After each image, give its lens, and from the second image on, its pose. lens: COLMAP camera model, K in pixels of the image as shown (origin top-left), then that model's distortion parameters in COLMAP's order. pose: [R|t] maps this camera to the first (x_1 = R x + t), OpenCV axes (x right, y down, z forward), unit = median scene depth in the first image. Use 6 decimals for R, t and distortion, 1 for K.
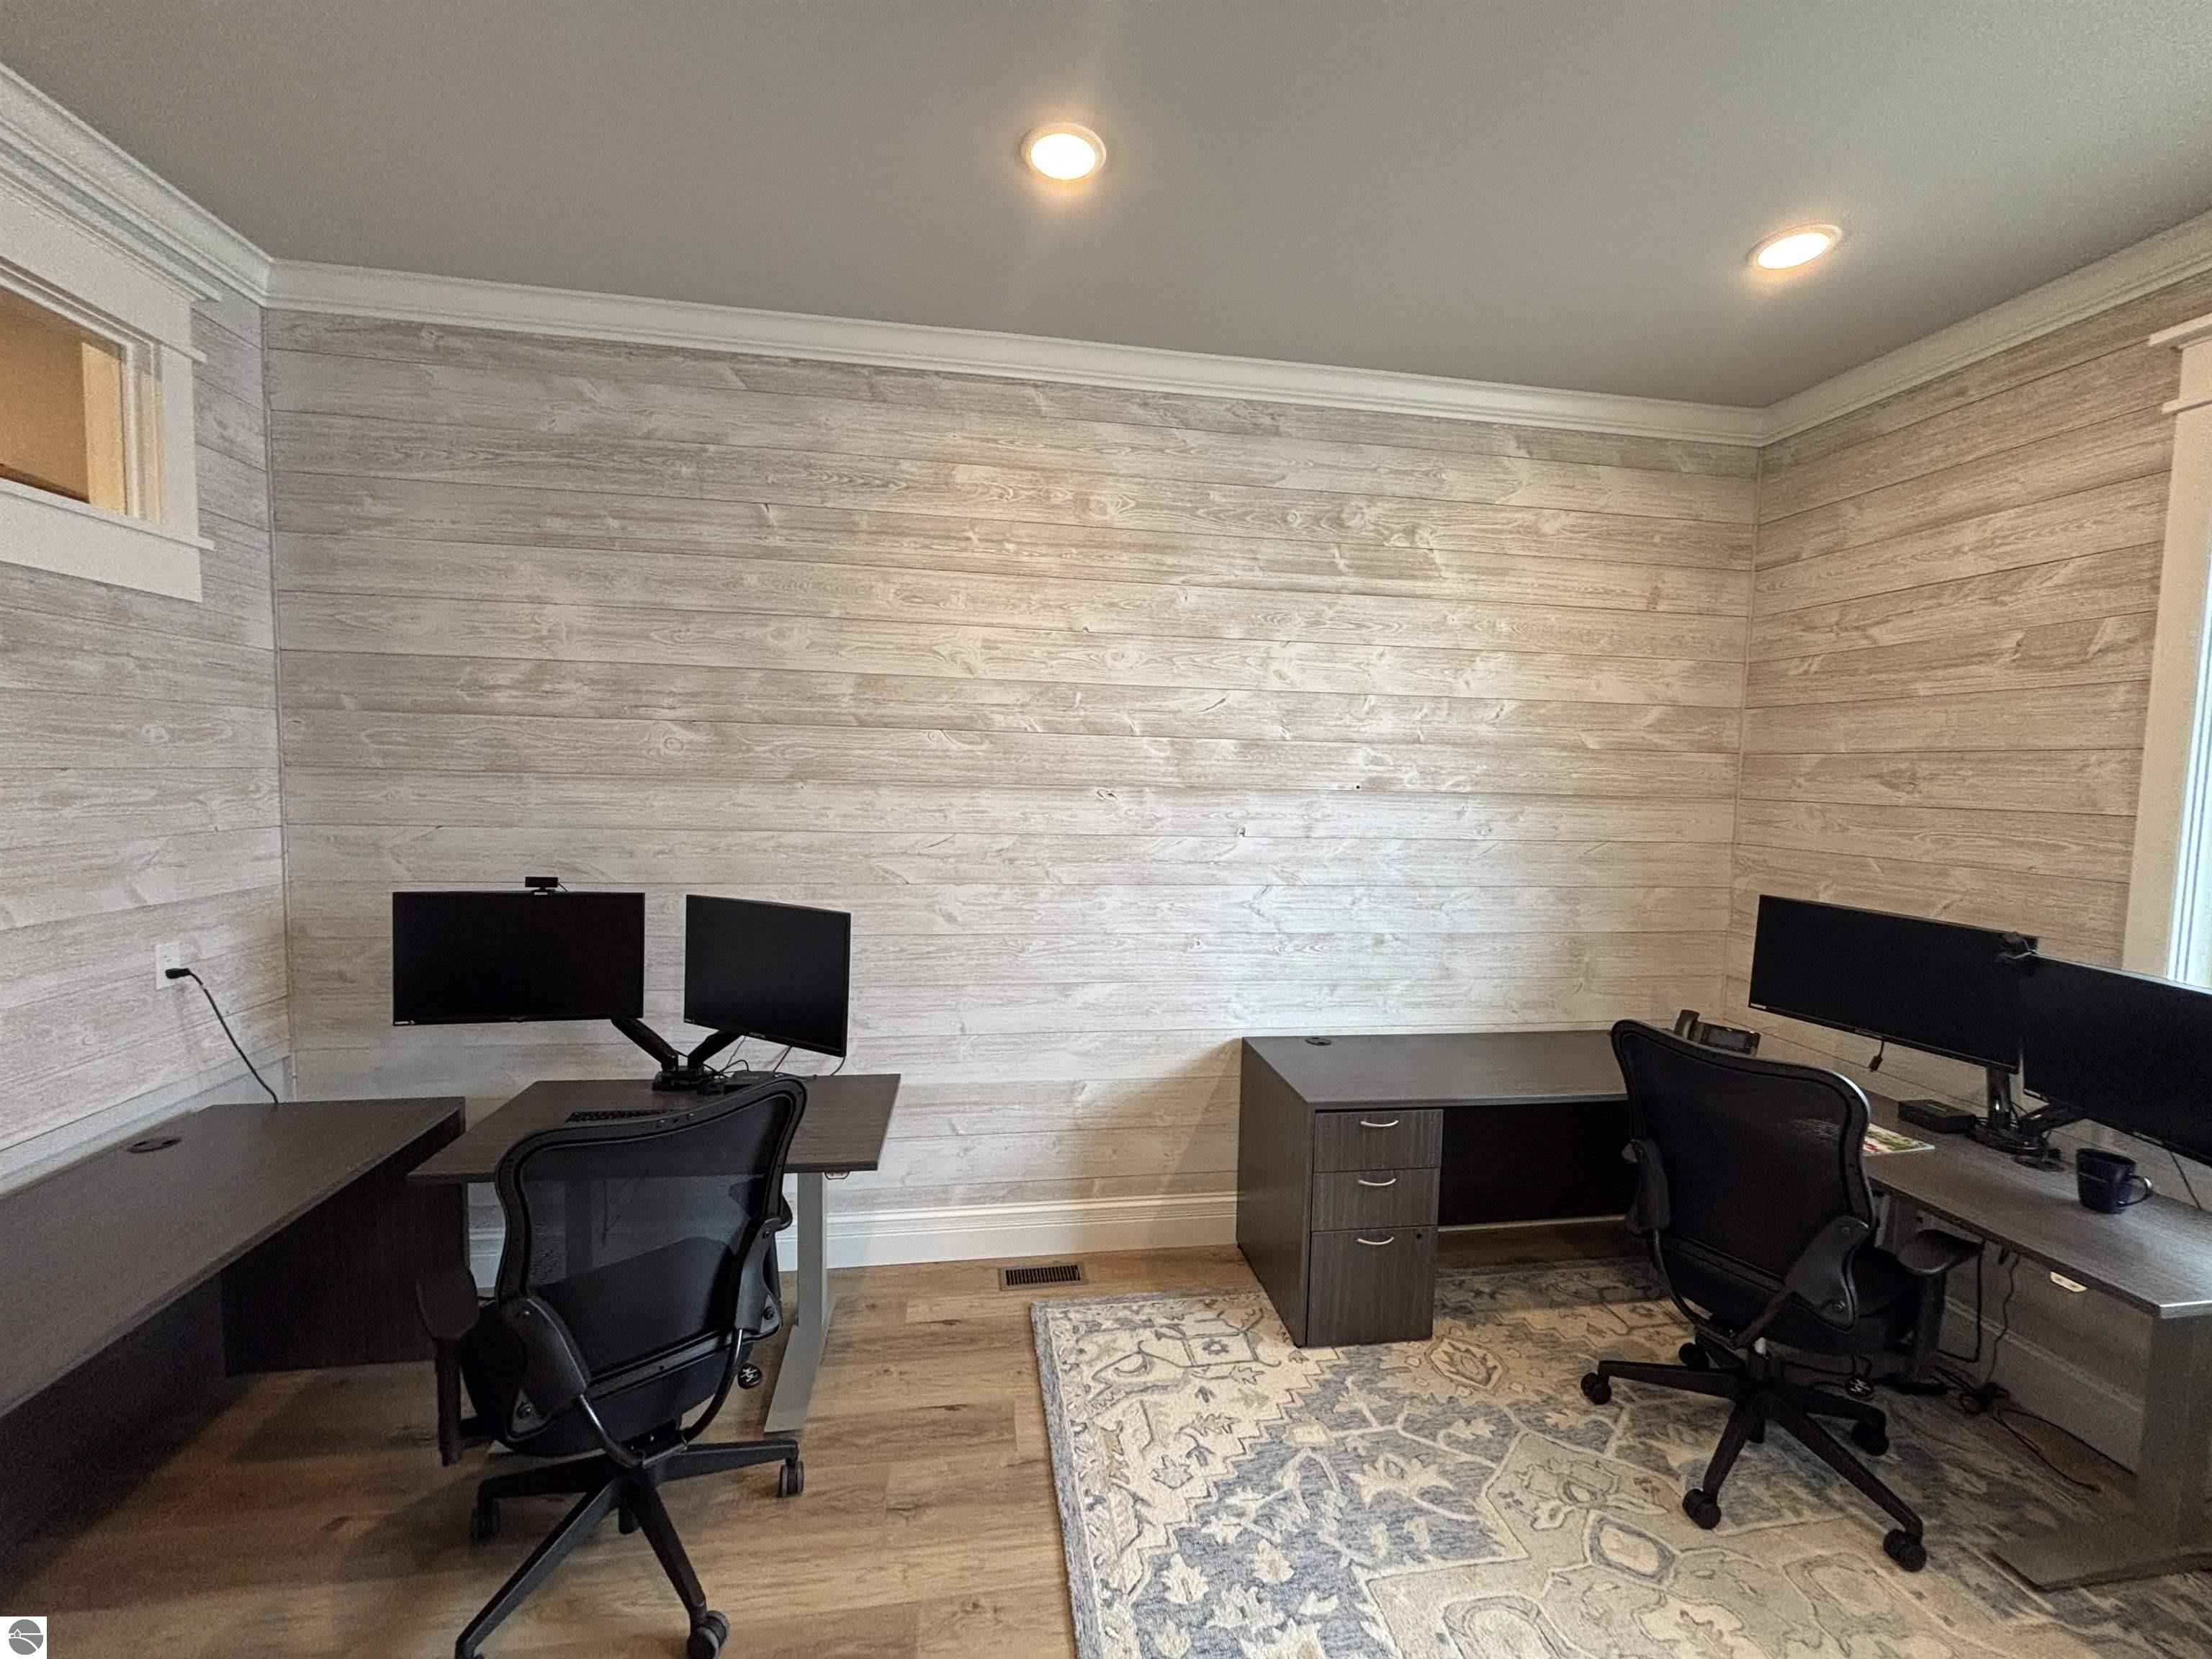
lens RADIAL K [[891.2, 0, 1100.7], [0, 891.2, 837.6], [0, 0, 1]] dist [0.006599, -0.001597]
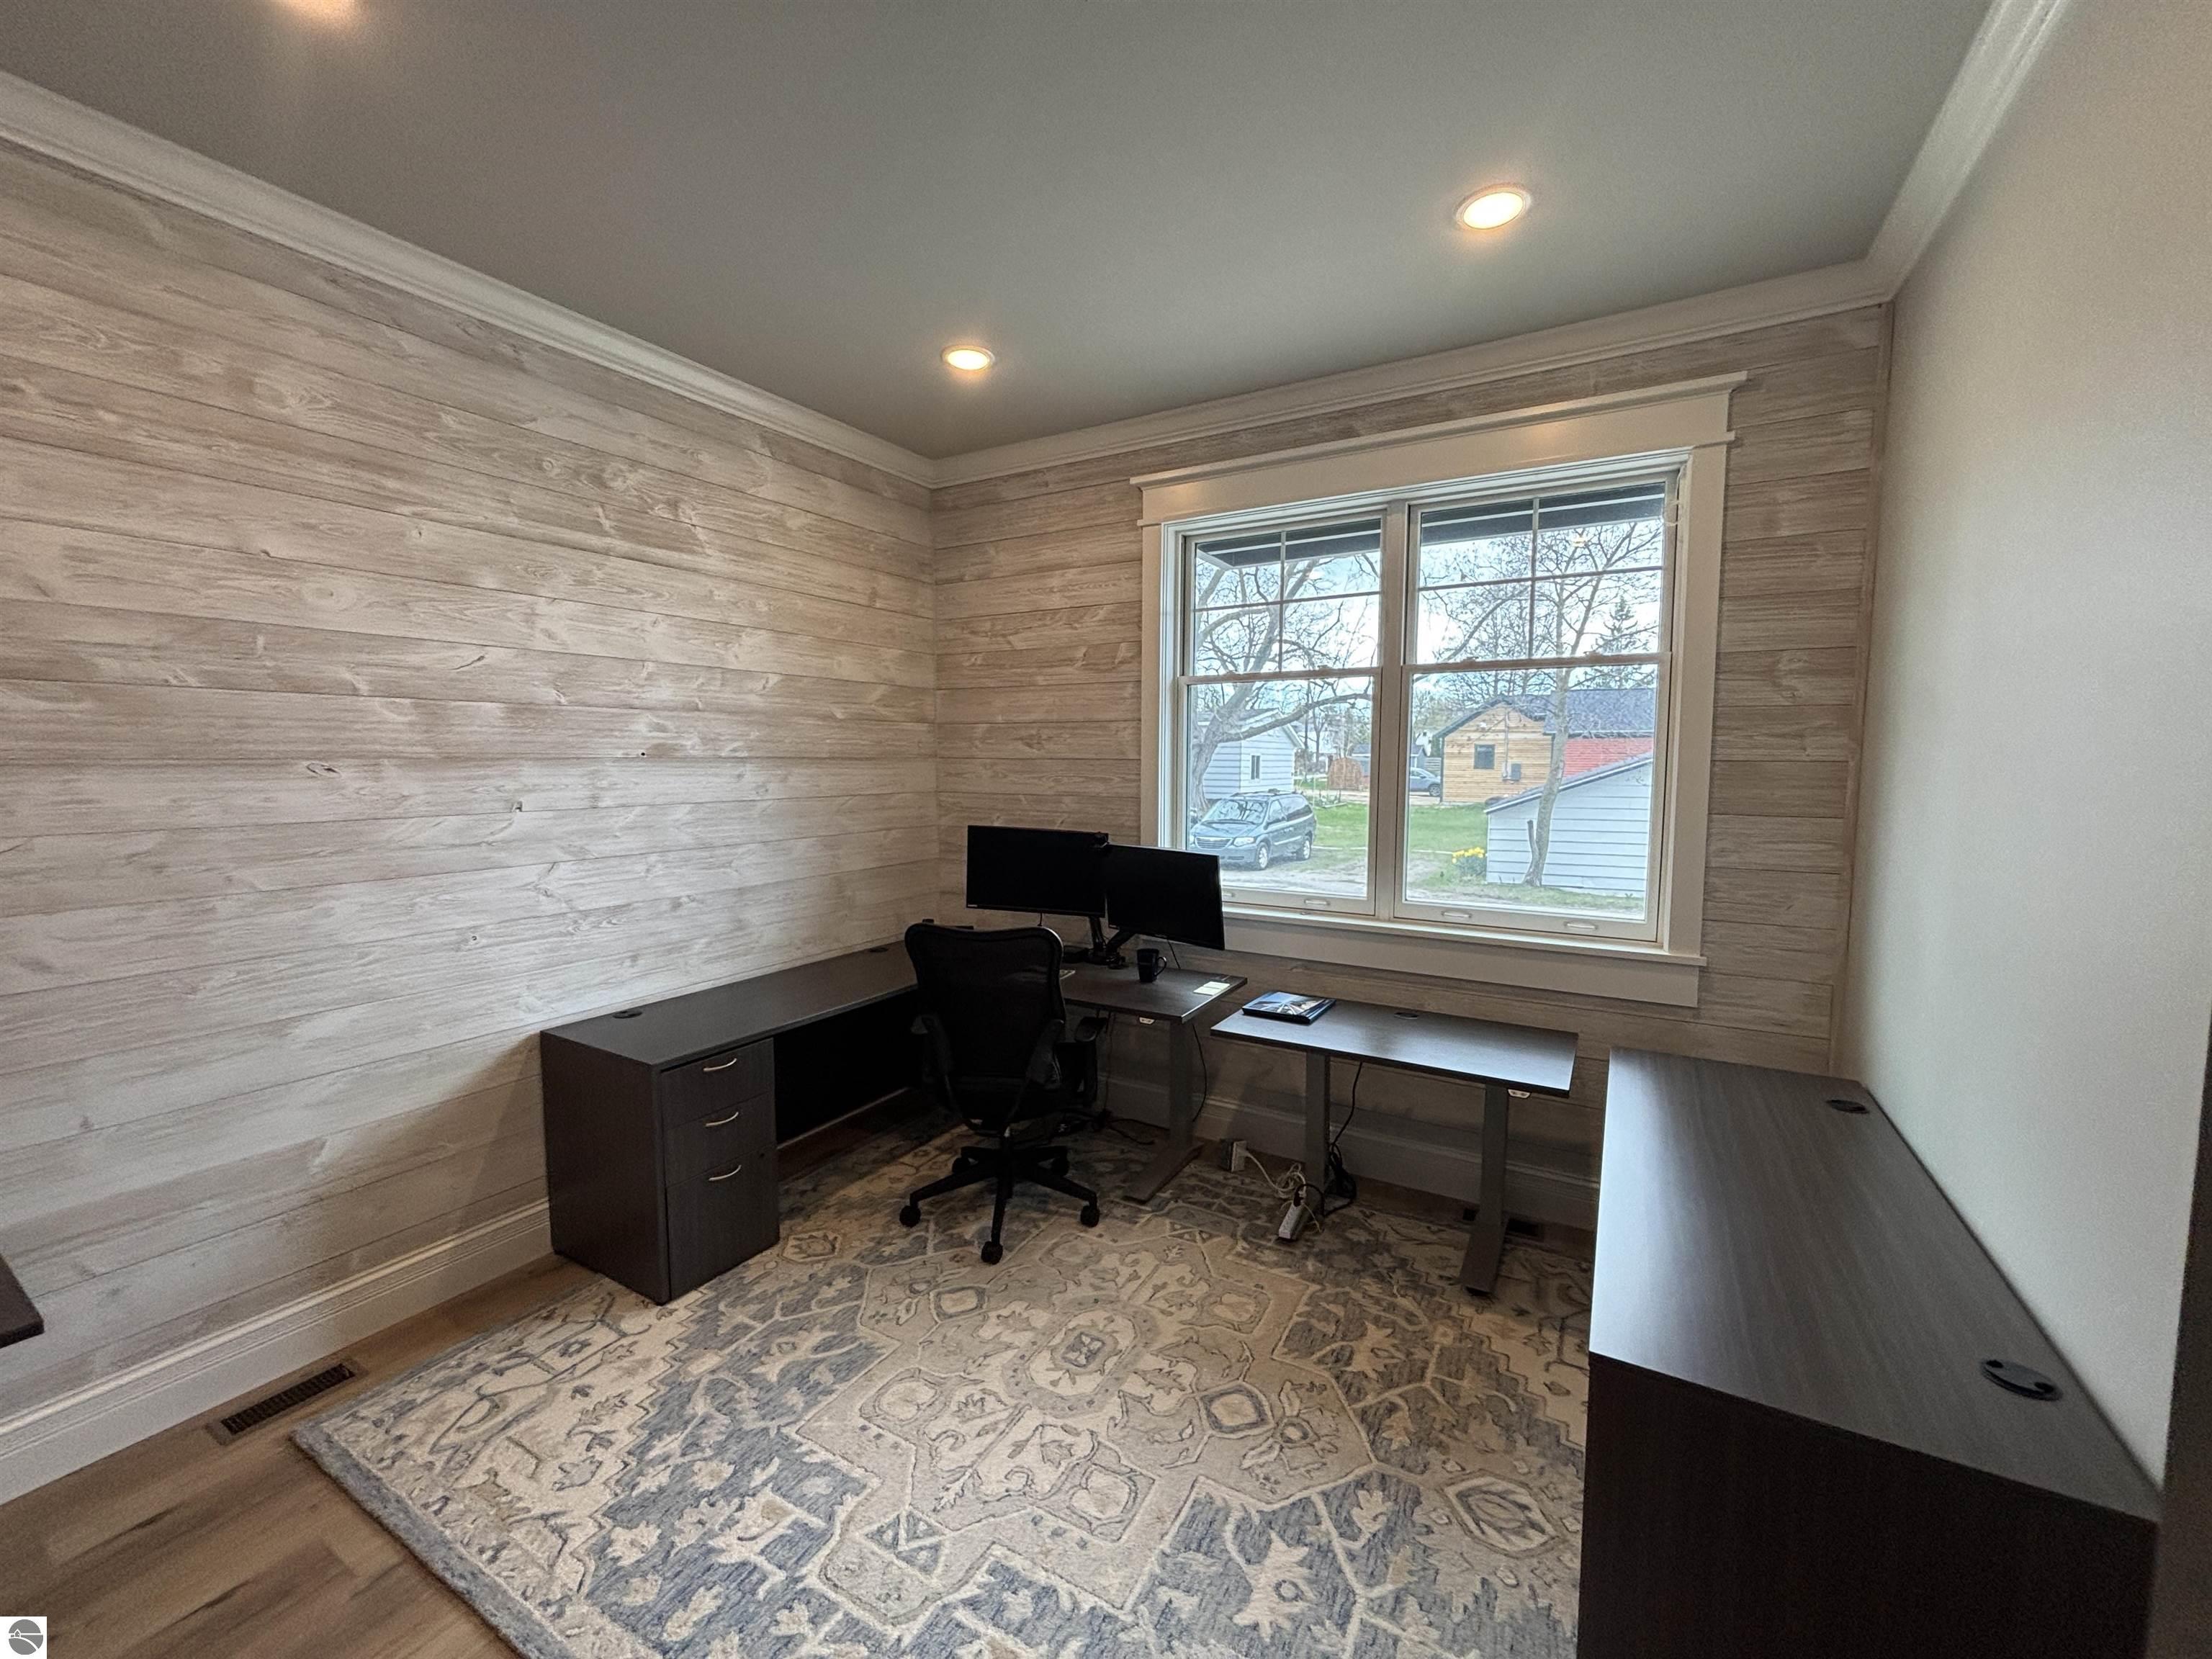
lens RADIAL K [[891.2, 0, 1107.5], [0, 891.2, 840.0], [0, 0, 1]] dist [0.006599, -0.001597]
pose [[0.636483, -0.096449, 0.765237, -0.173379], [0.069570, 0.995285, 0.067580, 0.008511], [-0.768147, 0.010224, 0.640192, -0.043285]]
